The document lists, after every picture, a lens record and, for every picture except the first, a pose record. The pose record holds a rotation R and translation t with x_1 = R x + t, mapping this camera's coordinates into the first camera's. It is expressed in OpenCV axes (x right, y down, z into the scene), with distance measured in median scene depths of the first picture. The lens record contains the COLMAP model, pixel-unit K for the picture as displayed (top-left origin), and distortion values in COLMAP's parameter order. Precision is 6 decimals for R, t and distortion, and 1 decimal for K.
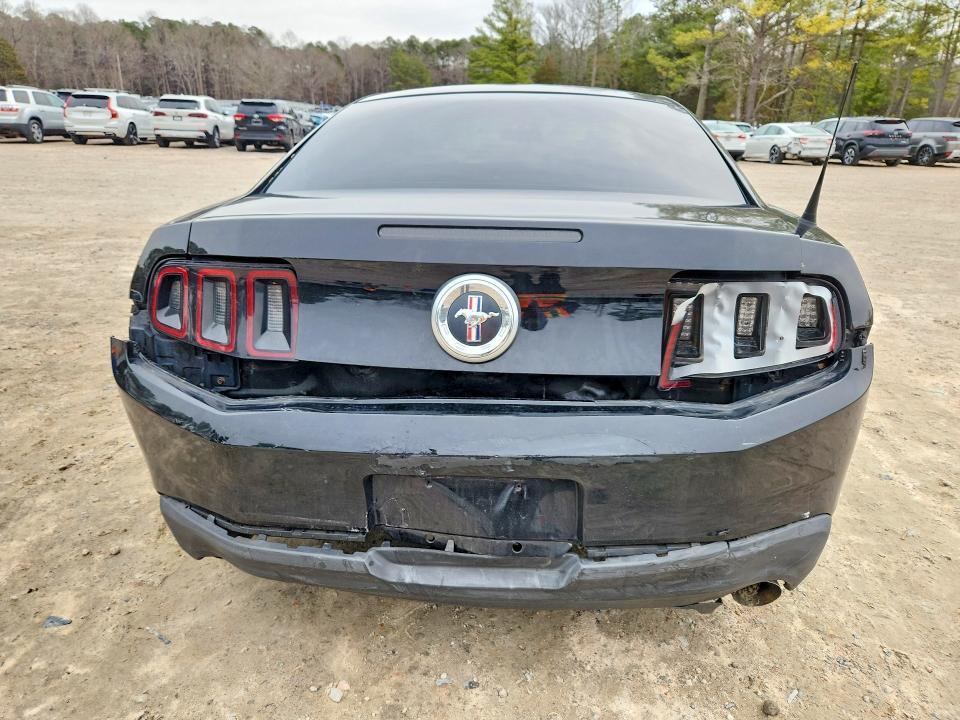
lens RADIAL K [[727.5, 0, 480.0], [0, 727.5, 360.0], [0, 0, 1]] dist [0.003979, -0.001719]
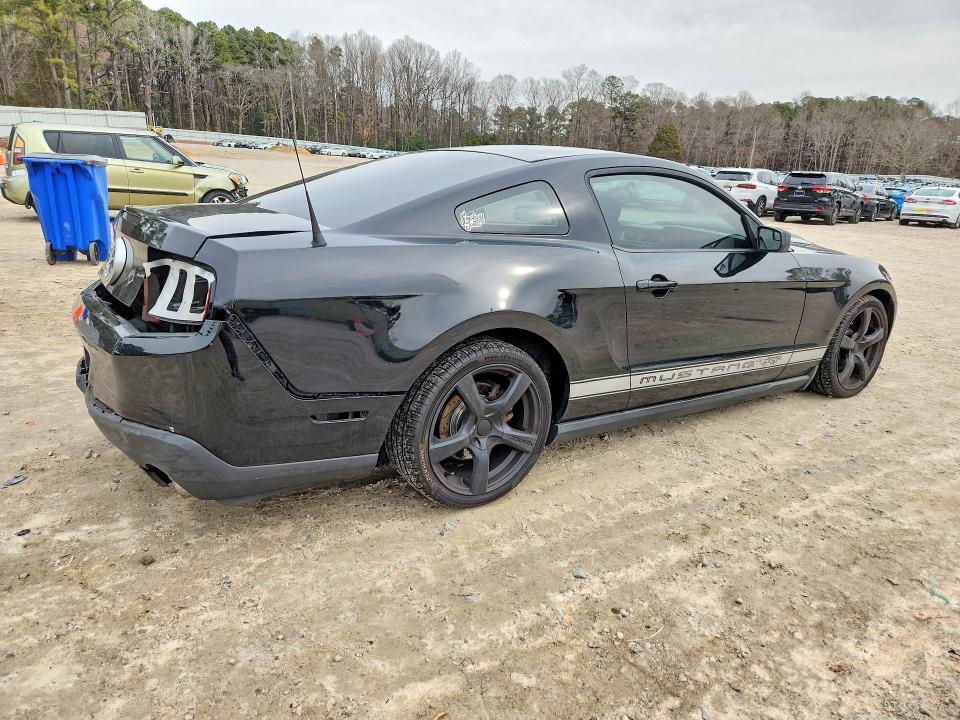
lens RADIAL K [[735.7, 0, 480.0], [0, 735.7, 360.0], [0, 0, 1]] dist [0.026683, -0.004022]
pose [[0.591666, 0.201674, -0.780550, 0.192567], [-0.280254, 0.959272, 0.035416, -0.013627], [0.755903, 0.197798, 0.624089, 0.054000]]
